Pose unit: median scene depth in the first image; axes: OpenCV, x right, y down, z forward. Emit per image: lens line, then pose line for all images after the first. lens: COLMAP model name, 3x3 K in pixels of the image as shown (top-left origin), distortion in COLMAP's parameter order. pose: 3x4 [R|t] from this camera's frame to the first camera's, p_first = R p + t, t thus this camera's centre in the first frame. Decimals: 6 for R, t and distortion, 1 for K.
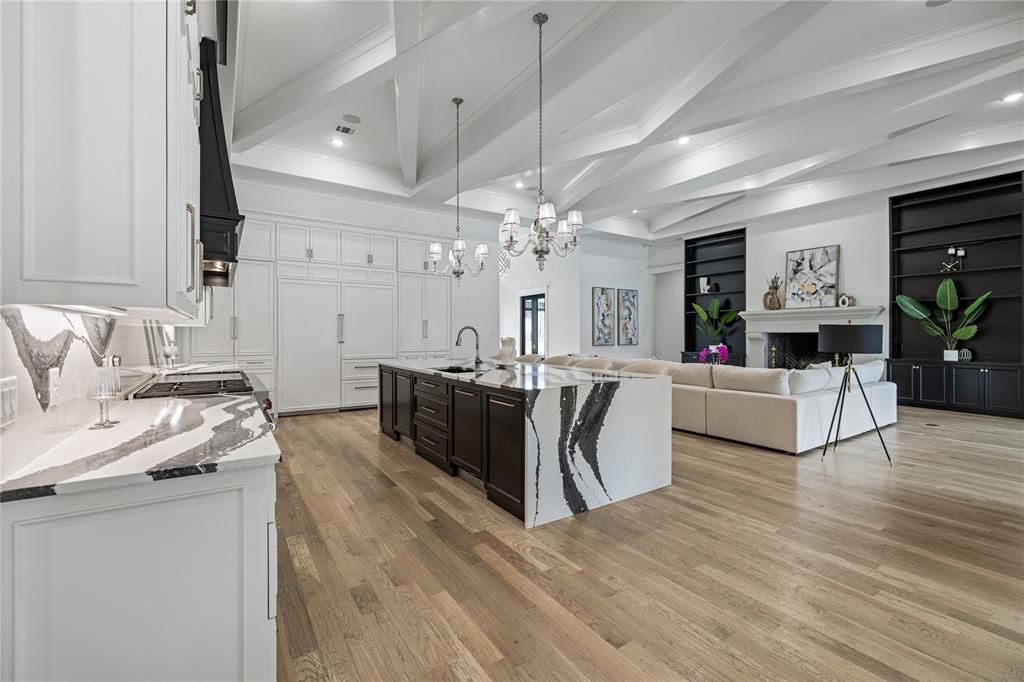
lens RADIAL K [[432.5, 0, 502.1], [0, 432.5, 336.3], [0, 0, 1]] dist [0.001951, 0.000040]
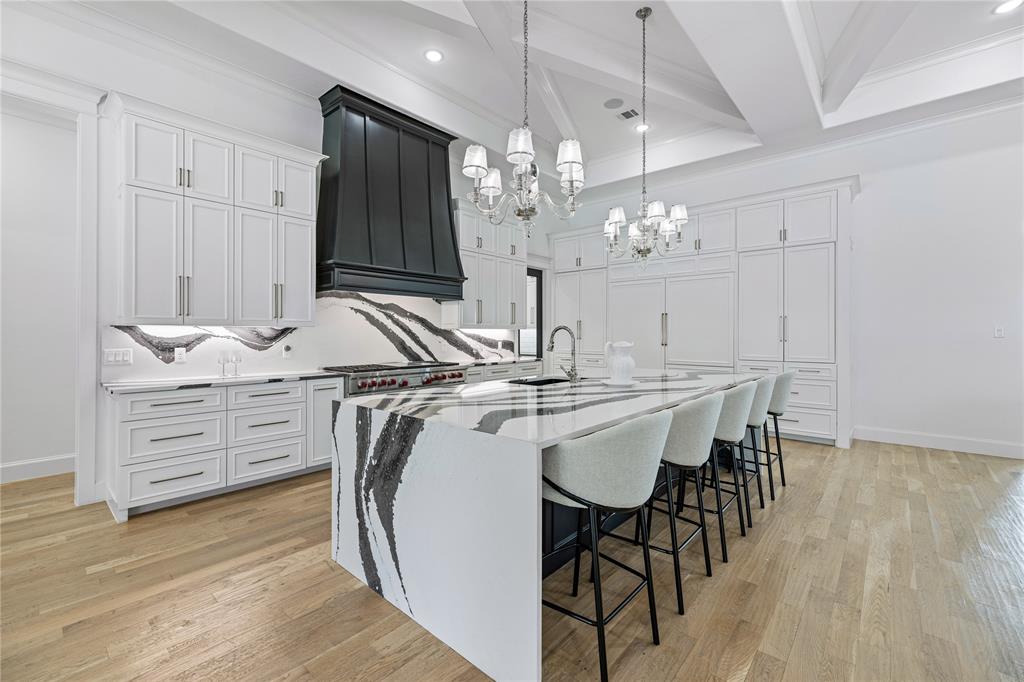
lens RADIAL K [[432.5, 0, 507.2], [0, 432.5, 333.2], [0, 0, 1]] dist [0.001951, 0.000040]
pose [[0.260391, -0.000321, -0.965503, 0.359067], [-0.007532, 0.999969, -0.002364, -0.004537], [0.965474, 0.007888, 0.260380, 0.399514]]
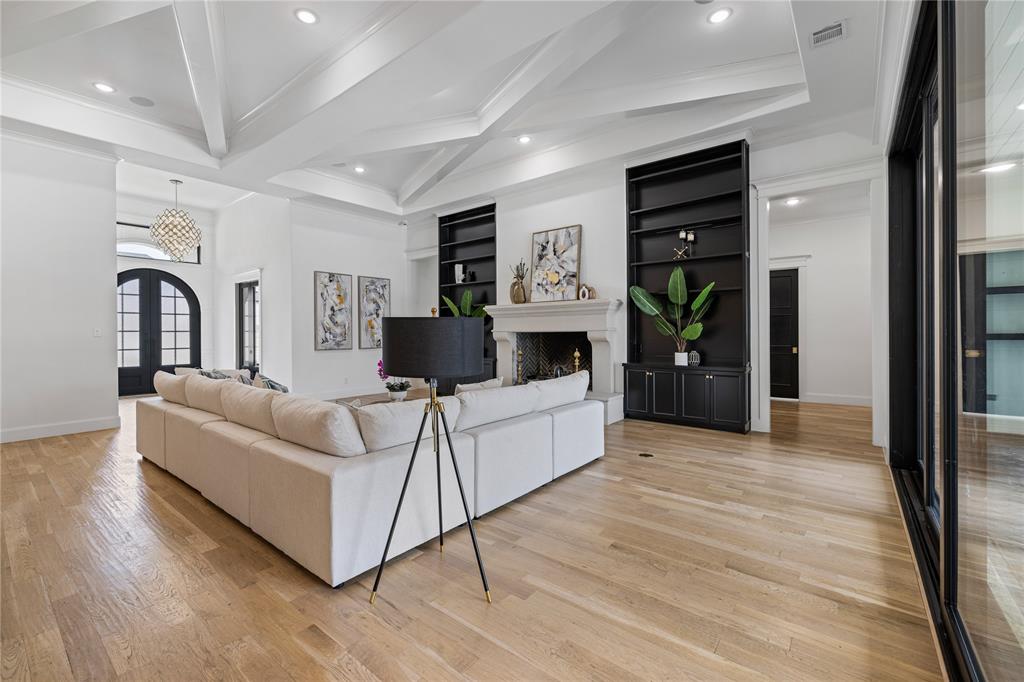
lens RADIAL K [[432.5, 0, 502.9], [0, 432.5, 337.1], [0, 0, 1]] dist [0.001951, 0.000040]
pose [[0.952491, -0.007068, 0.304485, 0.403768], [0.006226, 0.999974, 0.003735, -0.002940], [-0.304504, -0.001661, 0.952510, 0.275367]]
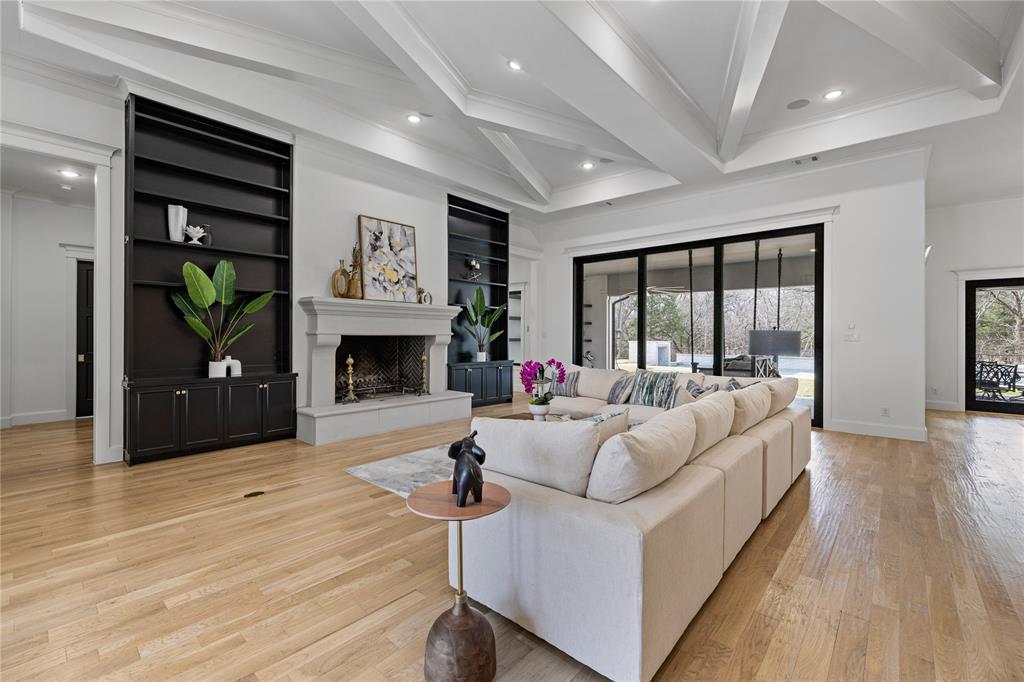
lens RADIAL K [[432.5, 0, 514.6], [0, 432.5, 335.3], [0, 0, 1]] dist [0.001951, 0.000040]
pose [[-0.259696, 0.004183, 0.965681, -0.054436], [0.000831, 0.999991, -0.004108, -0.006240], [-0.965690, -0.000264, -0.259697, 1.073736]]
